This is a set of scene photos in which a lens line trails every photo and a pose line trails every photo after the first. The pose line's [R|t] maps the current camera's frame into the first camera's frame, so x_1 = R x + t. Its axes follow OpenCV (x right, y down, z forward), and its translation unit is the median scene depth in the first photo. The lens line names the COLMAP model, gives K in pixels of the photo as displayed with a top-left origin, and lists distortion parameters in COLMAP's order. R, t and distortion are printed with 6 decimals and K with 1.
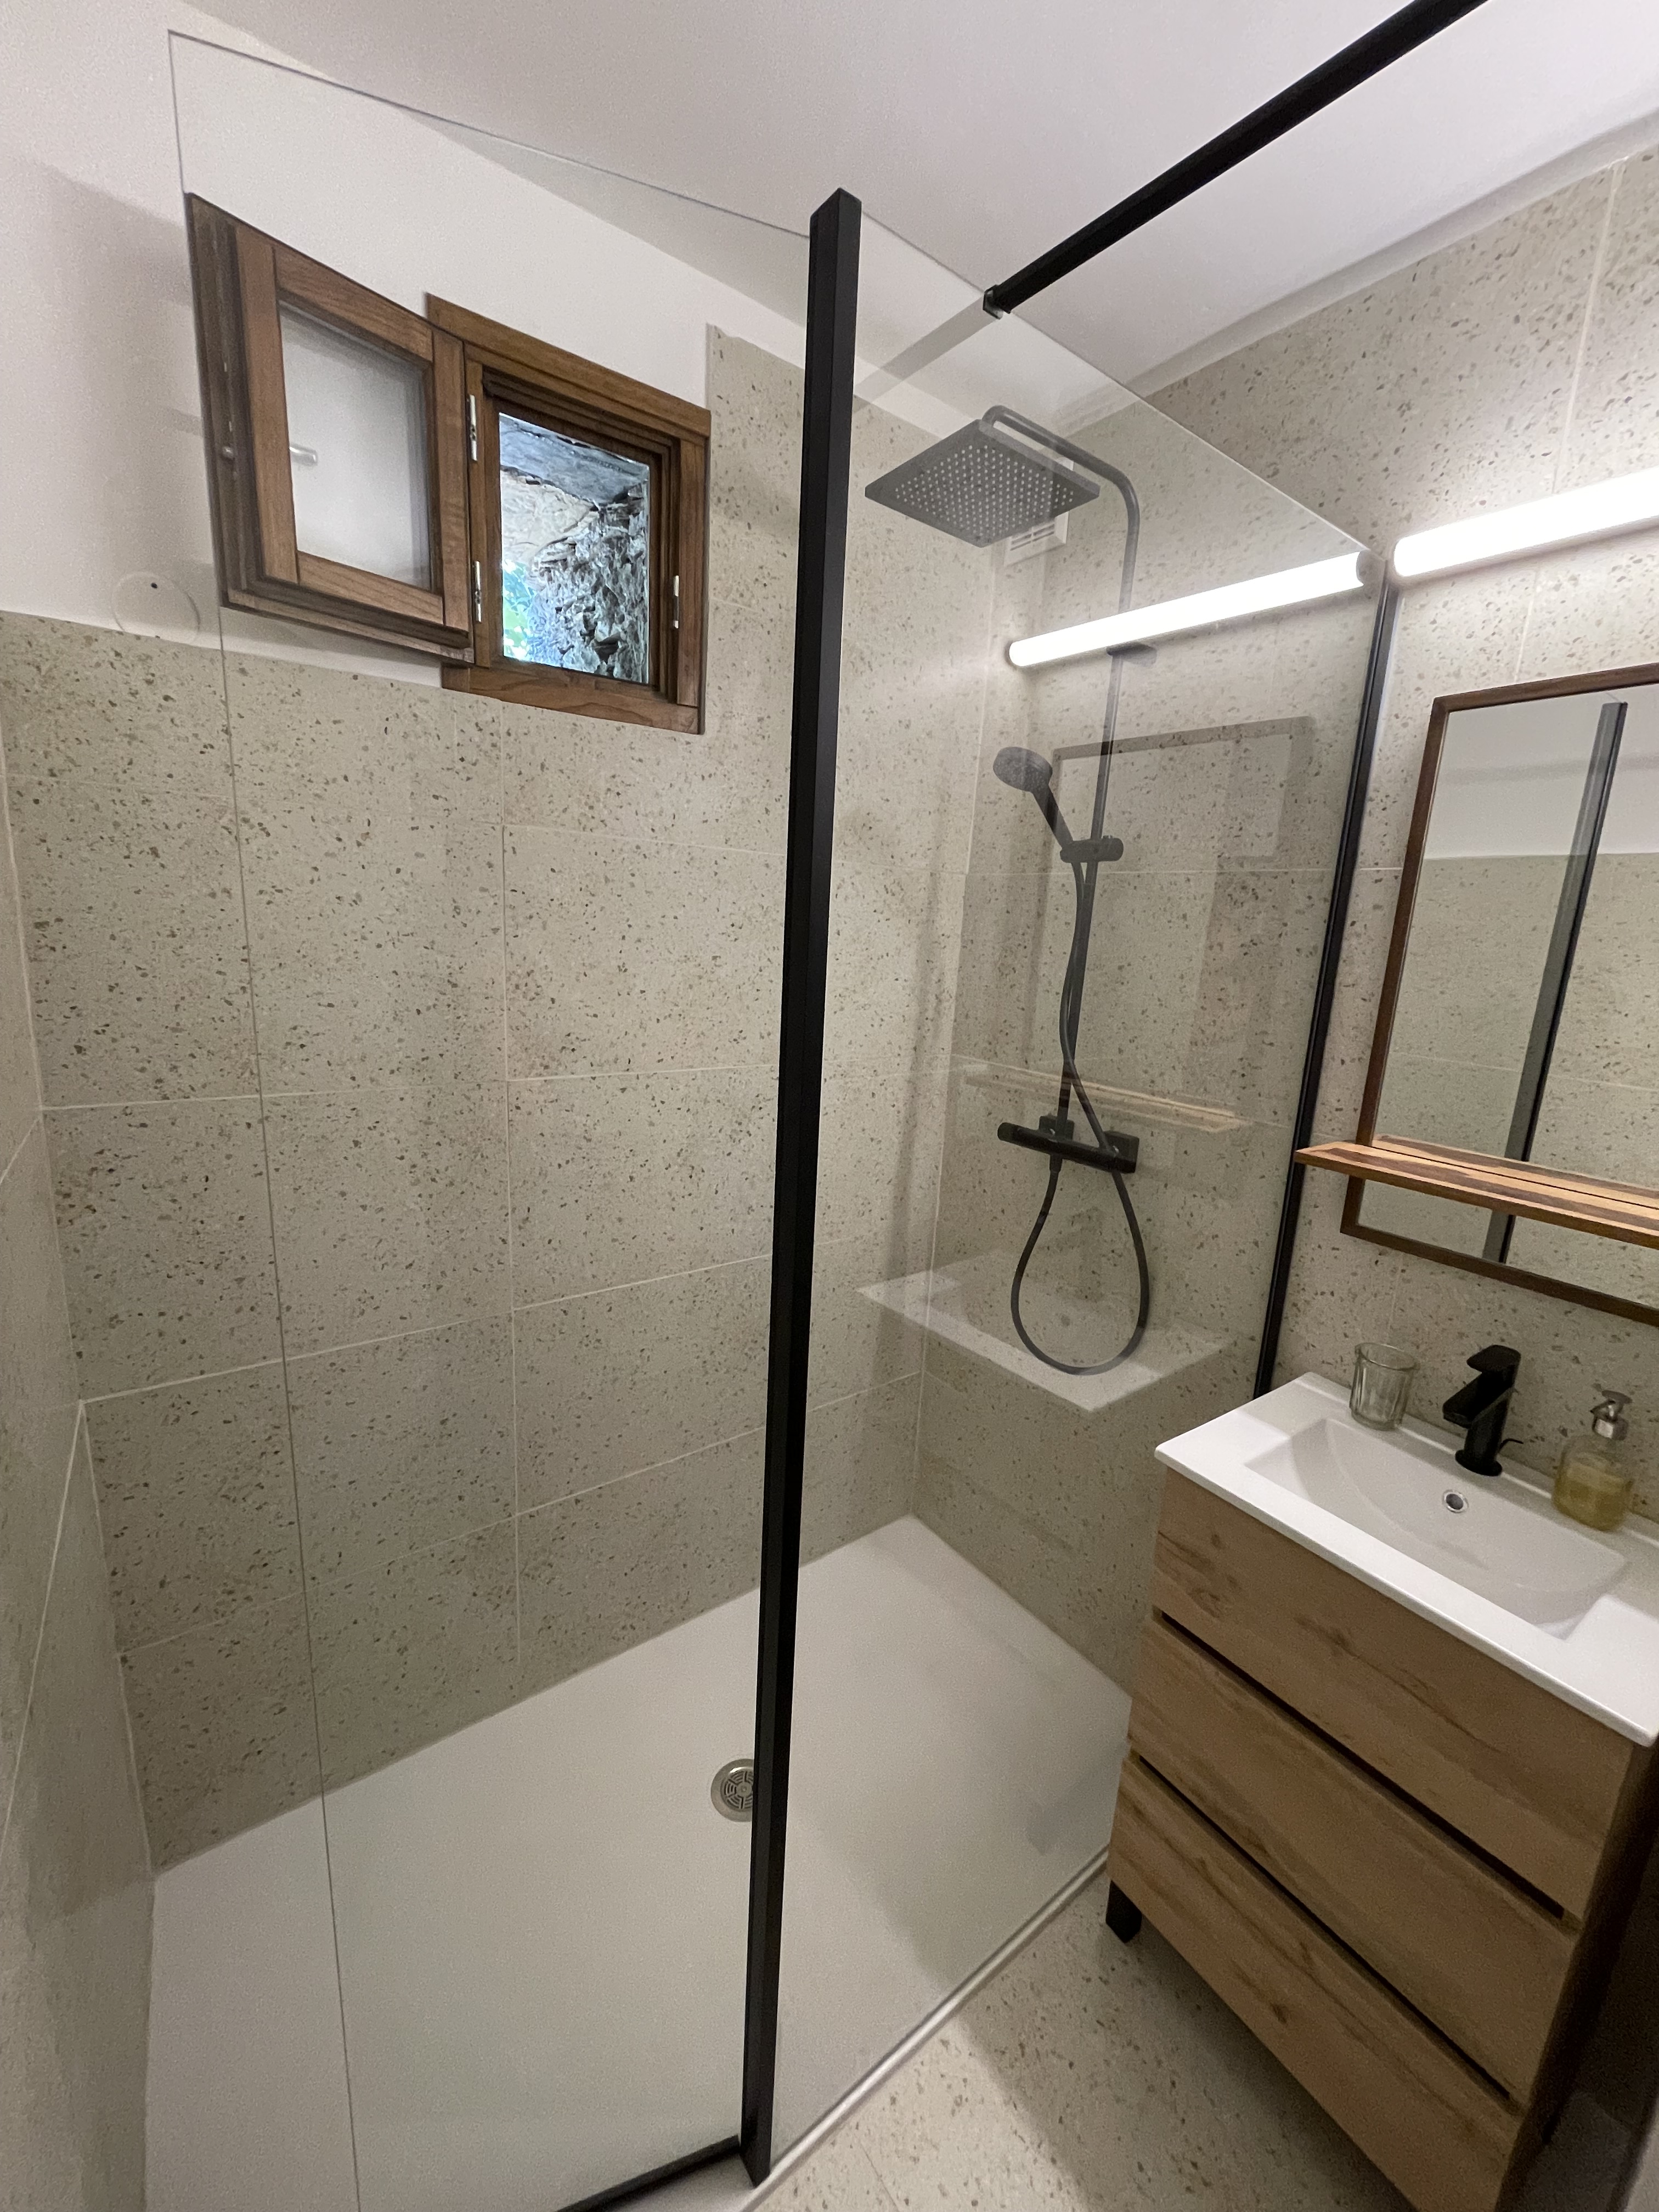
lens RADIAL K [[887.4, 0, 829.2], [0, 887.4, 1108.7], [0, 0, 1]] dist [-0.004869, -0.000219]
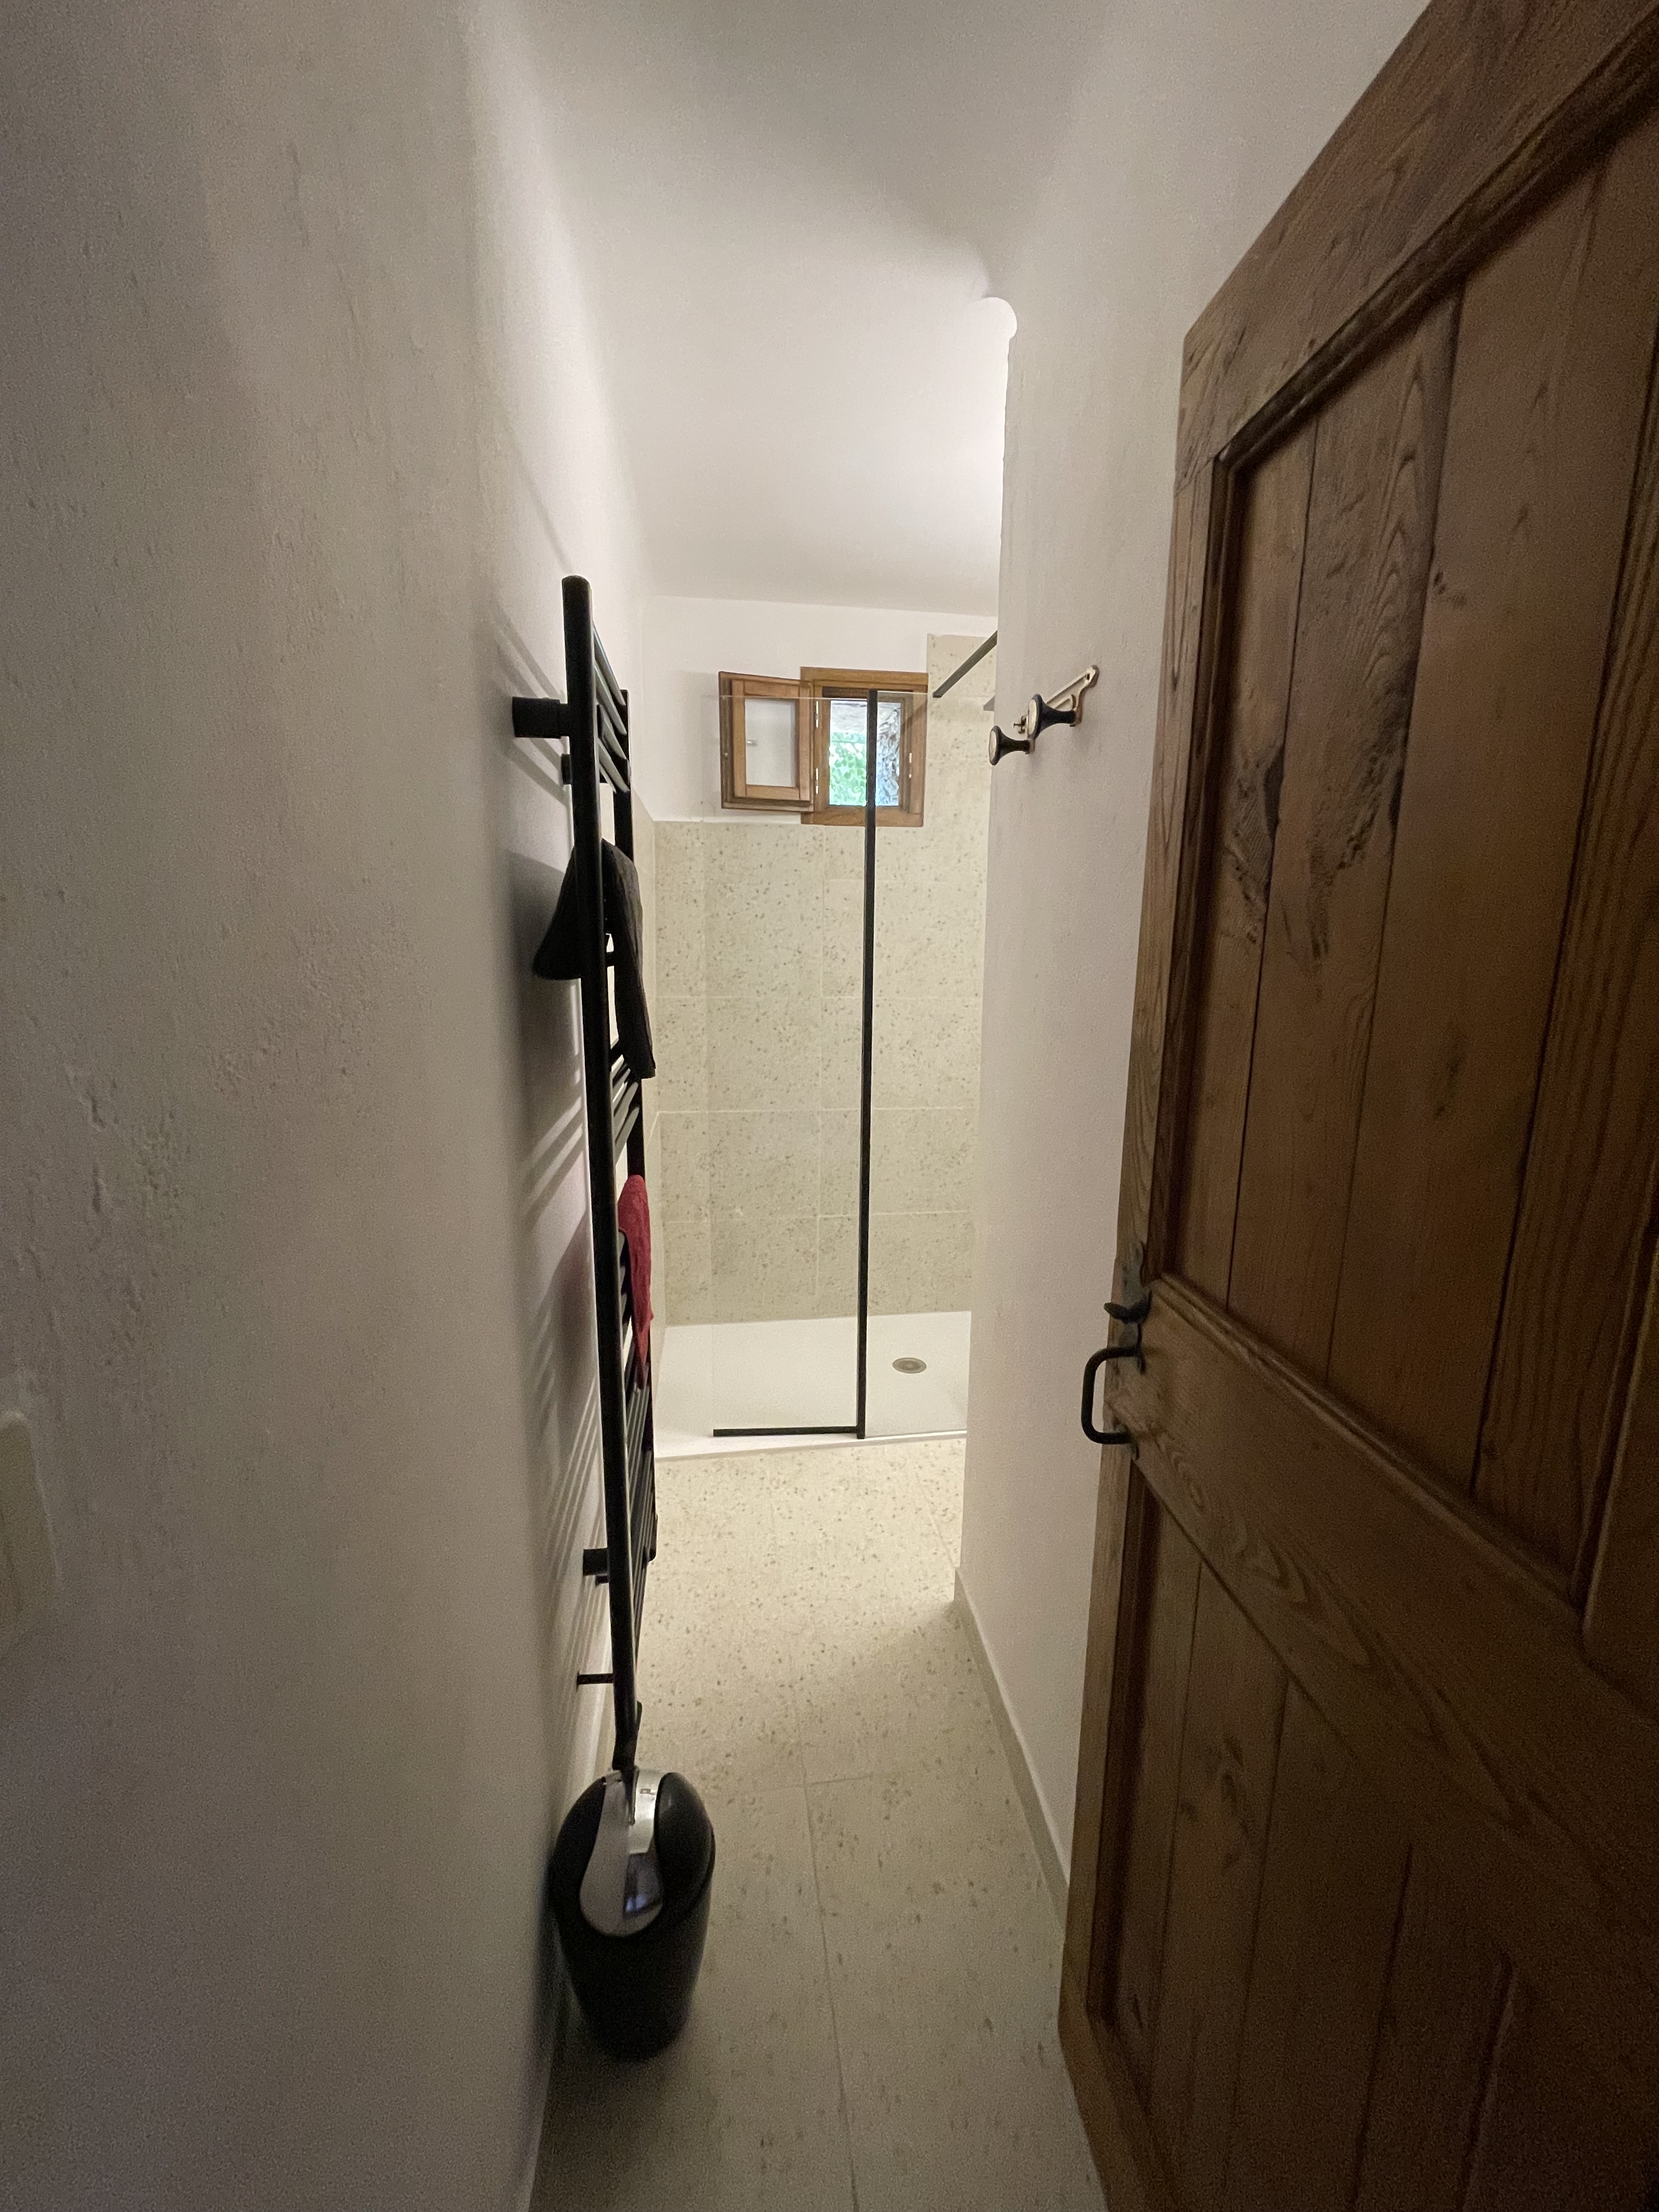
lens RADIAL K [[887.4, 0, 830.6], [0, 887.4, 1107.4], [0, 0, 1]] dist [-0.004869, -0.000219]
pose [[0.877794, 0.046746, -0.476752, 0.773430], [-0.064686, 0.997679, -0.021278, 0.311144], [0.474651, 0.049517, 0.878780, -0.967806]]
